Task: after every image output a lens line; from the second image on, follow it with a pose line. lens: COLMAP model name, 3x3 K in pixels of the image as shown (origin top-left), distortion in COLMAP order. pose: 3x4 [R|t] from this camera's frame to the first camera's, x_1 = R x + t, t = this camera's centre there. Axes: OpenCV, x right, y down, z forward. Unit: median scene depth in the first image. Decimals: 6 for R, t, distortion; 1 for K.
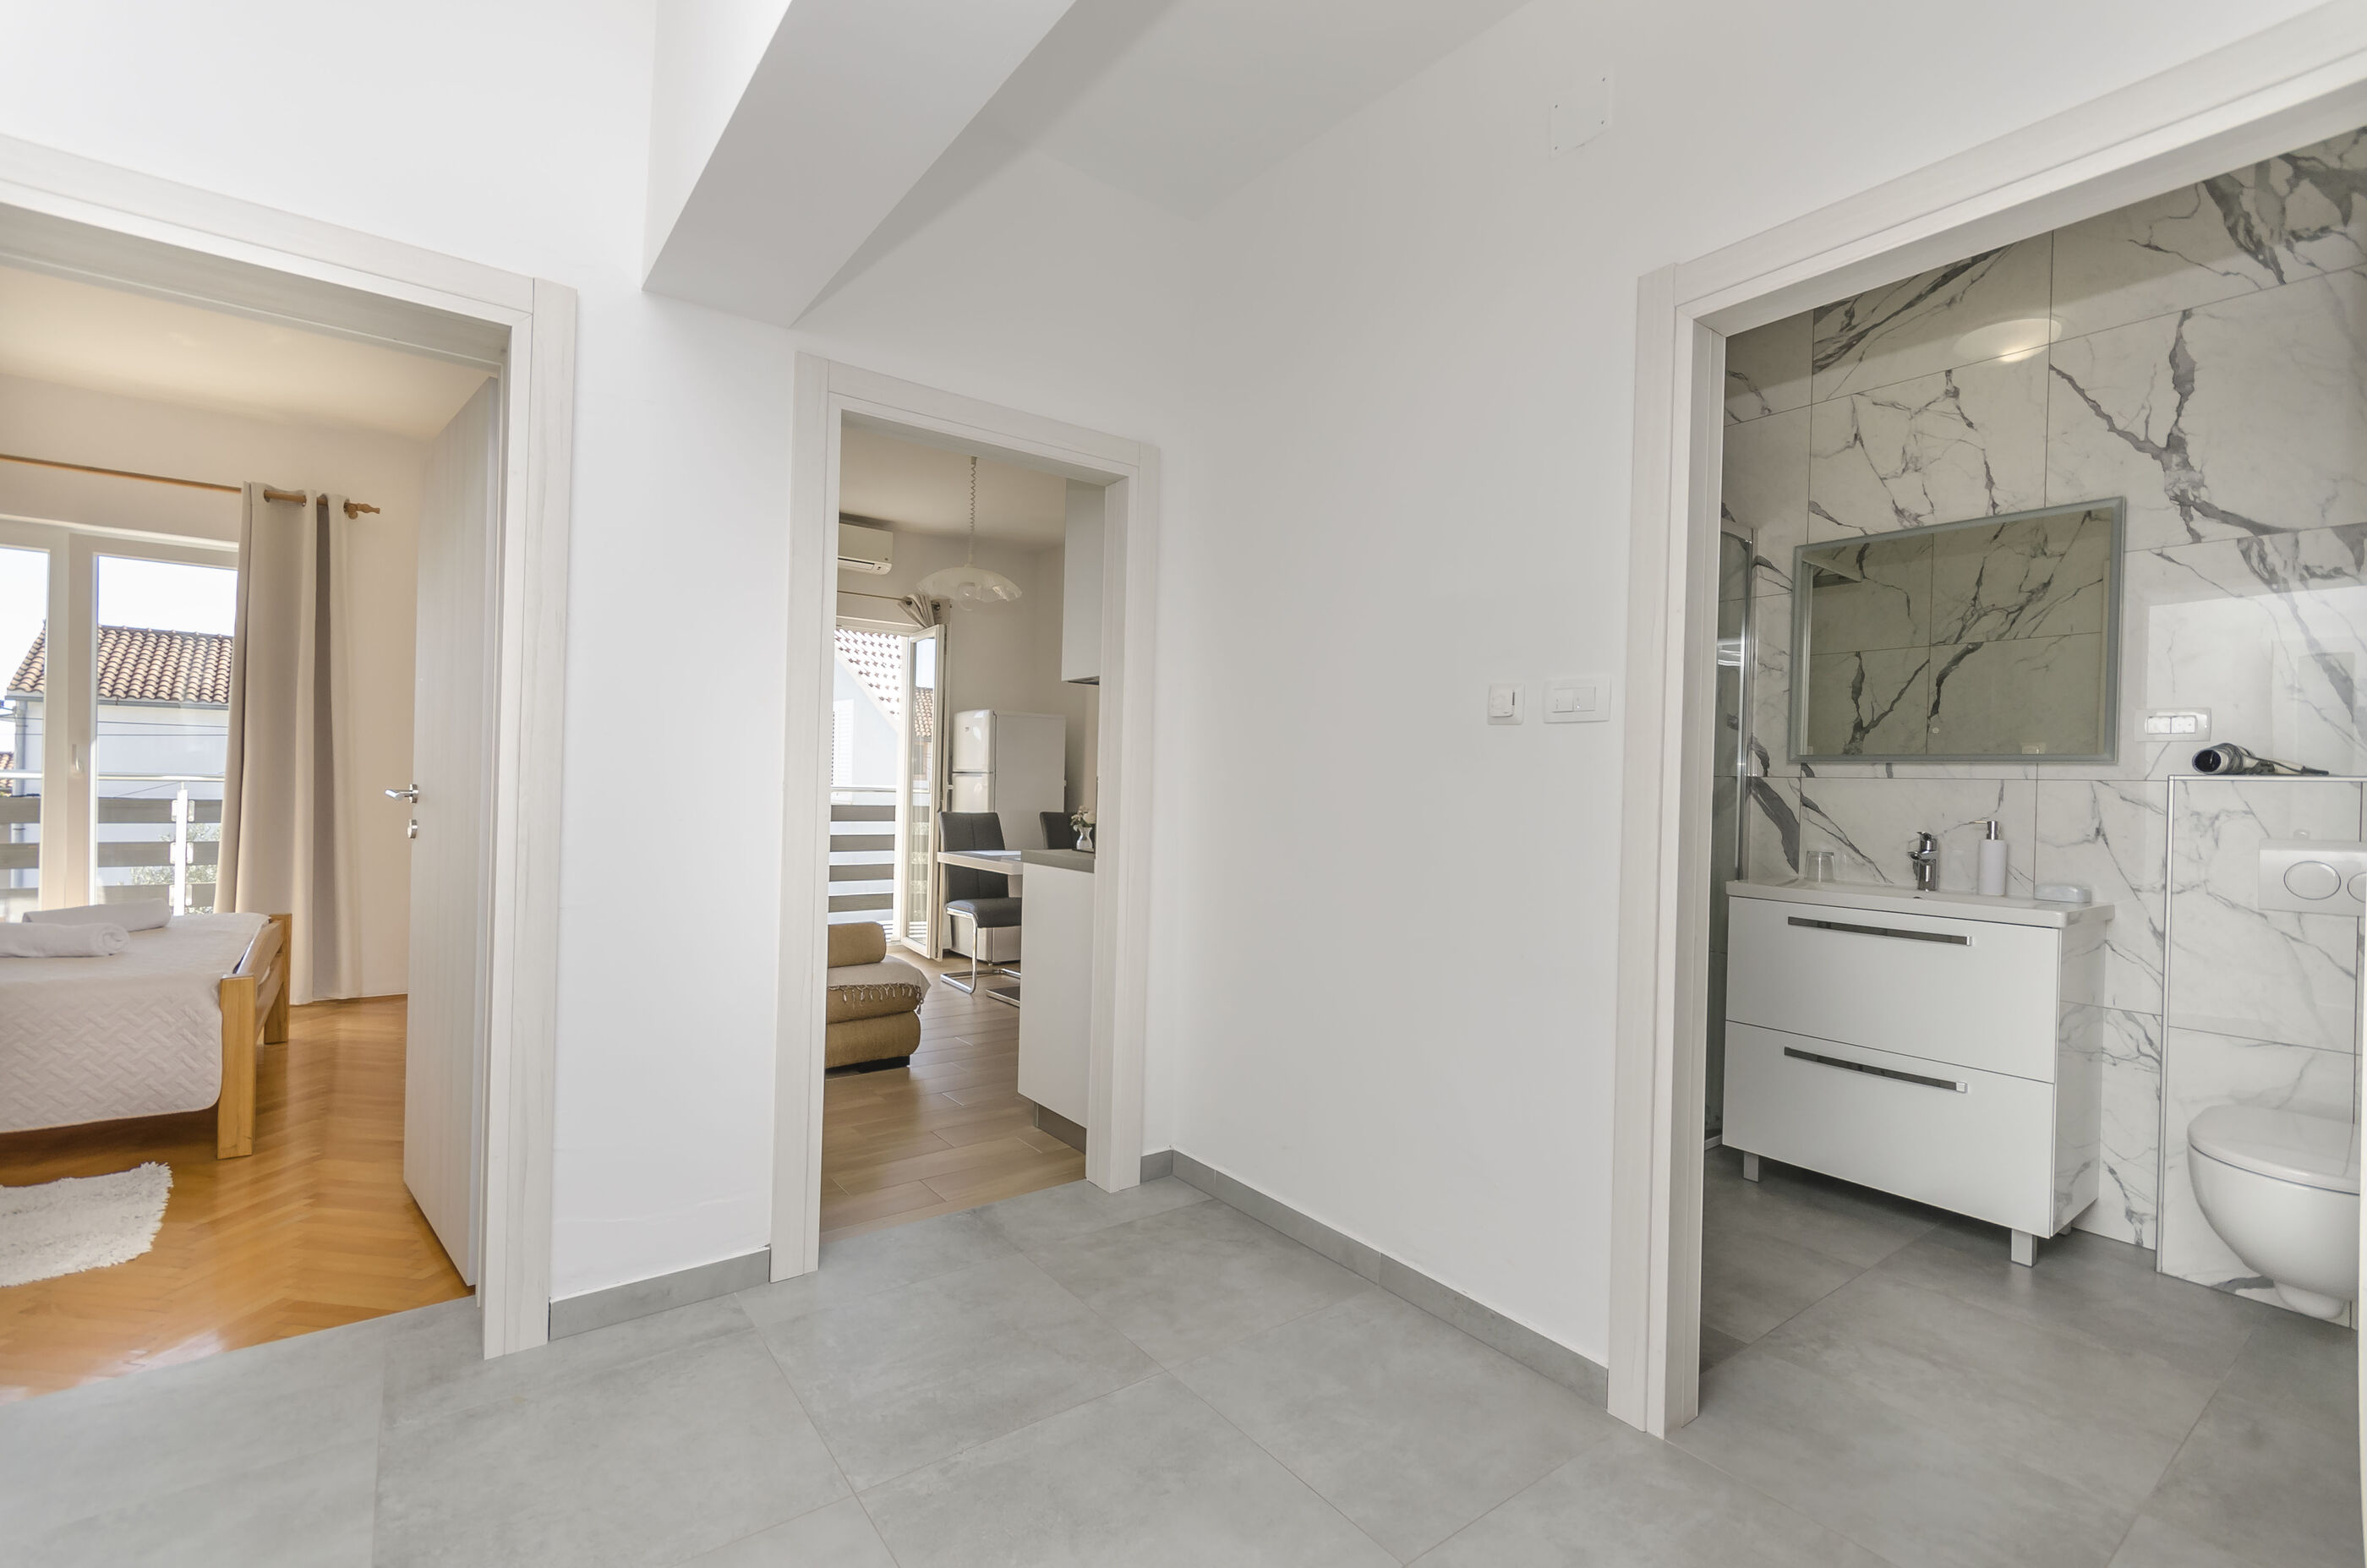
lens RADIAL K [[1051.5, 0, 1183.5], [0, 1051.5, 784.0], [0, 0, 1]] dist [0.000667, -0.001100]
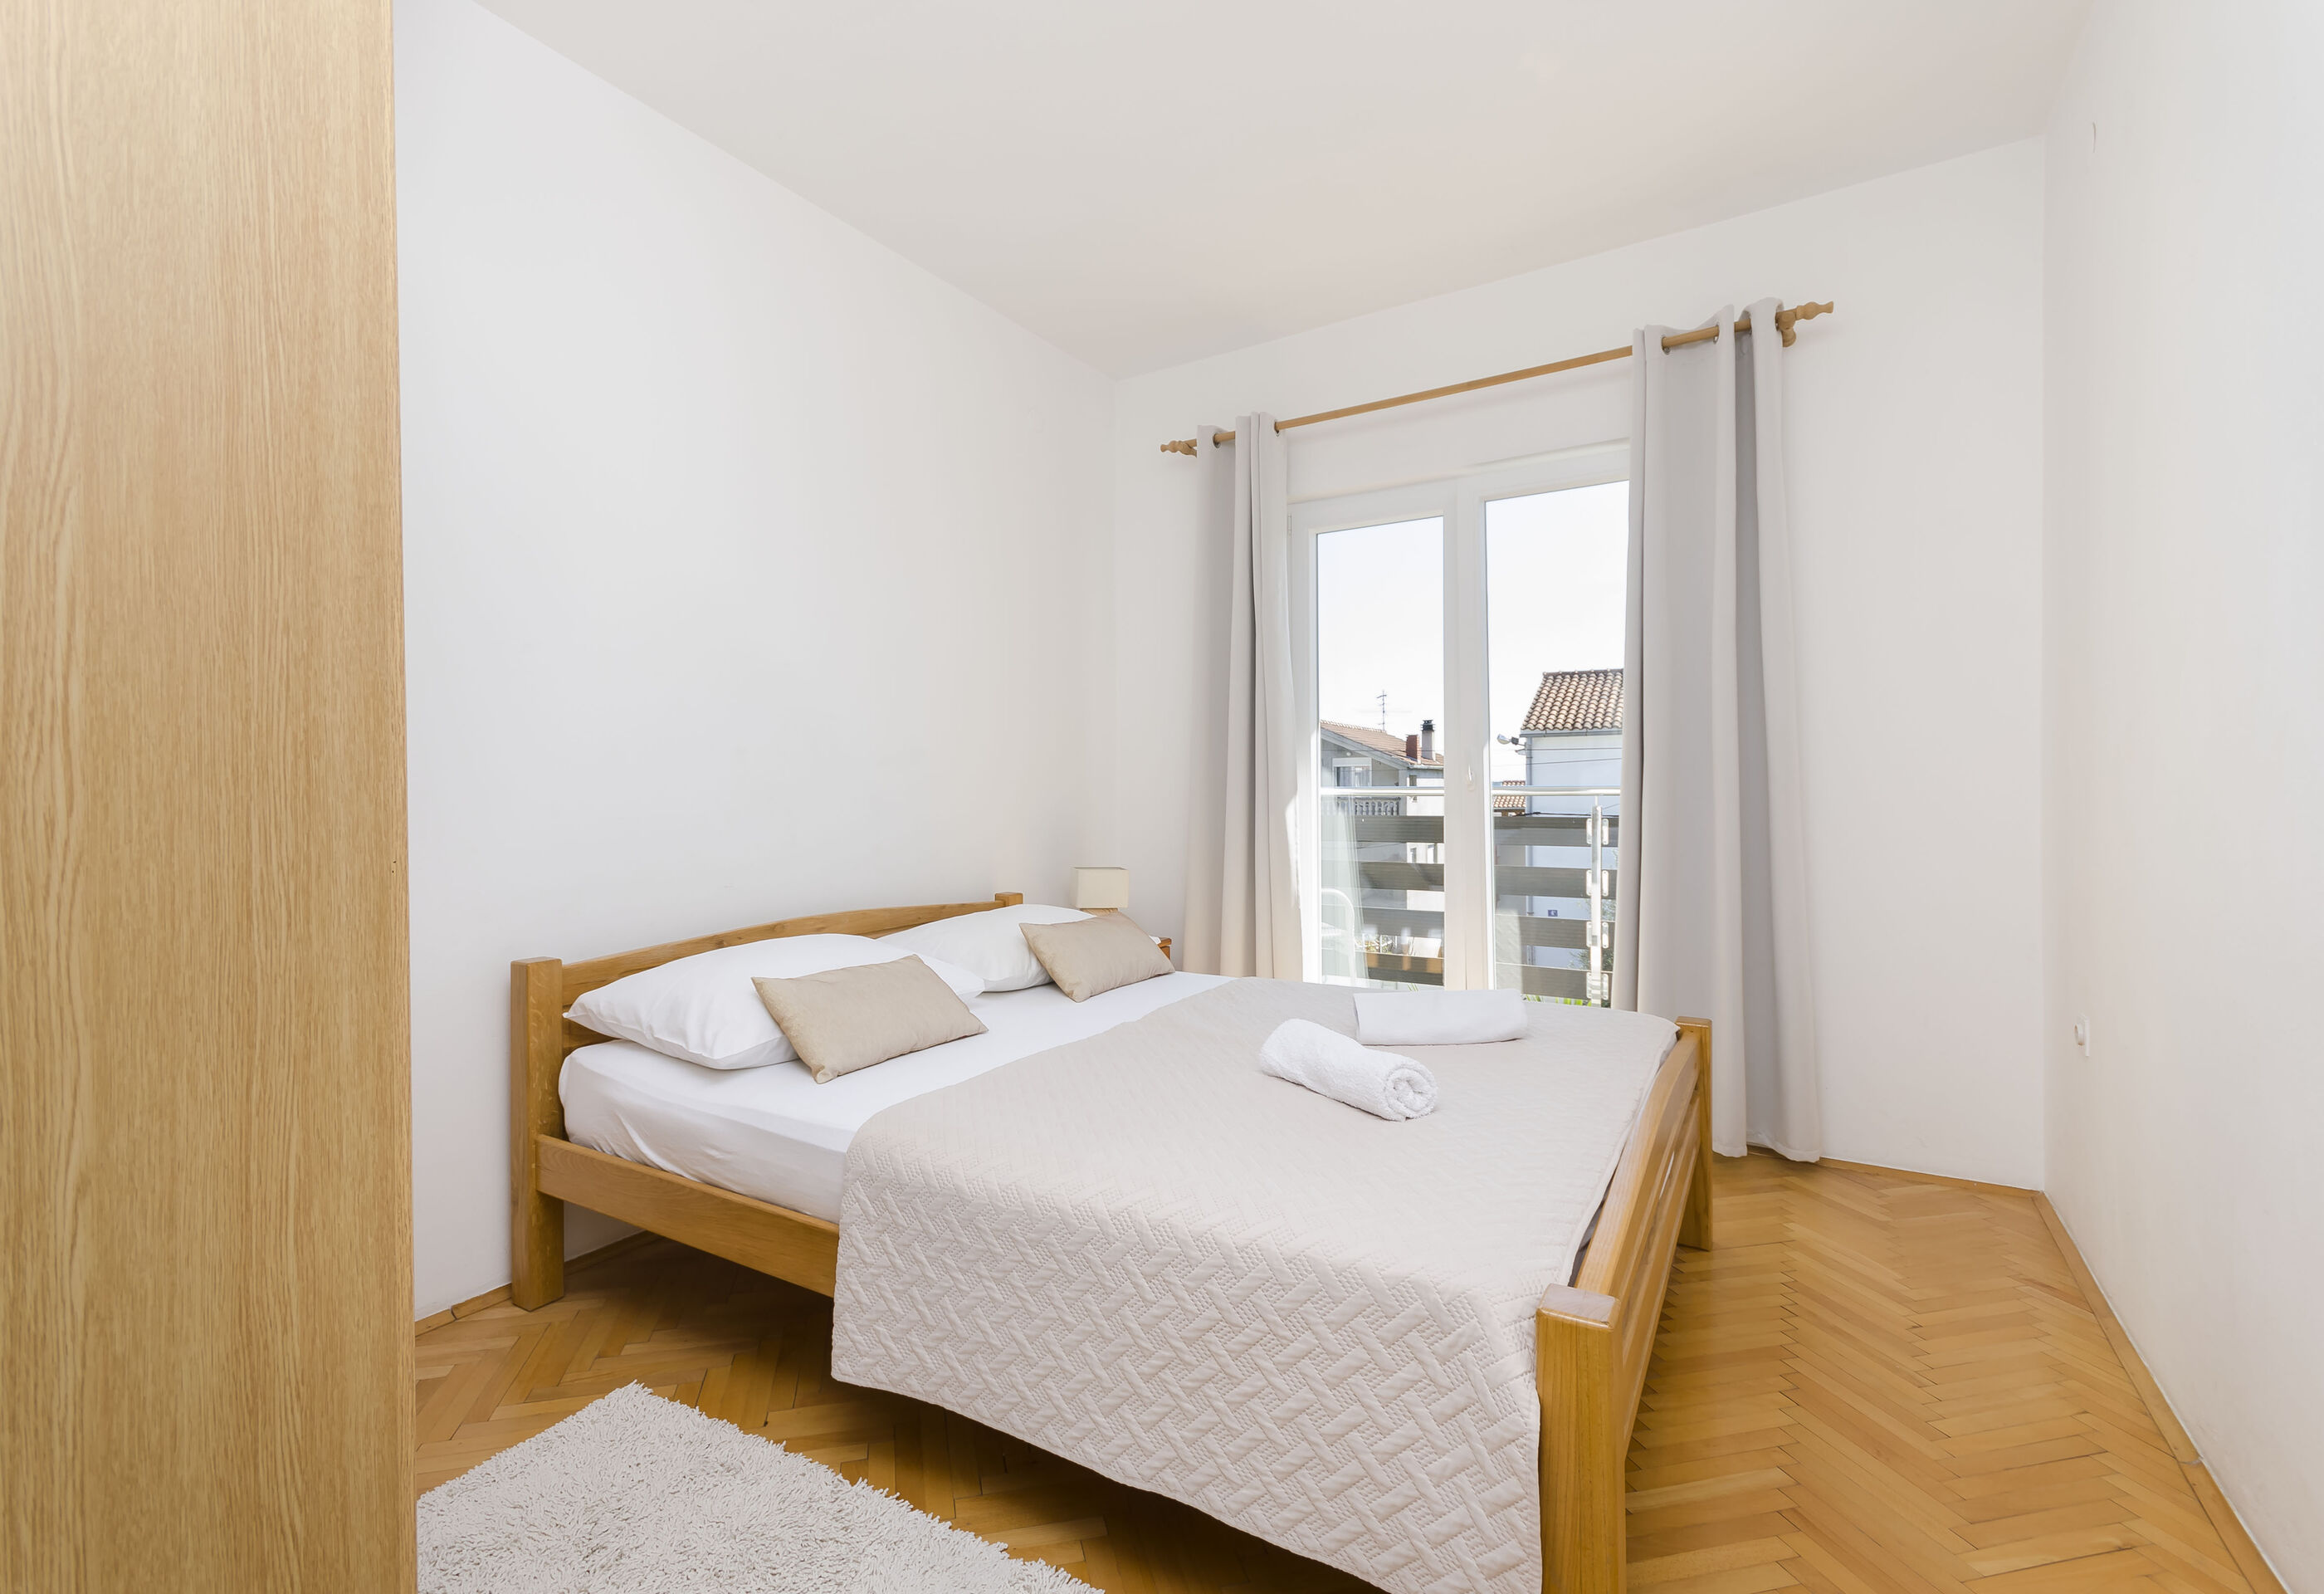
lens RADIAL K [[1011.1, 0, 1162.0], [0, 1011.1, 797.0], [0, 0, 1]] dist [0.003088, 0.000222]
pose [[0.354926, -0.020365, -0.934672, -0.620946], [0.018460, 0.999720, -0.014772, 0.008184], [0.934712, -0.012011, 0.355203, 0.744881]]
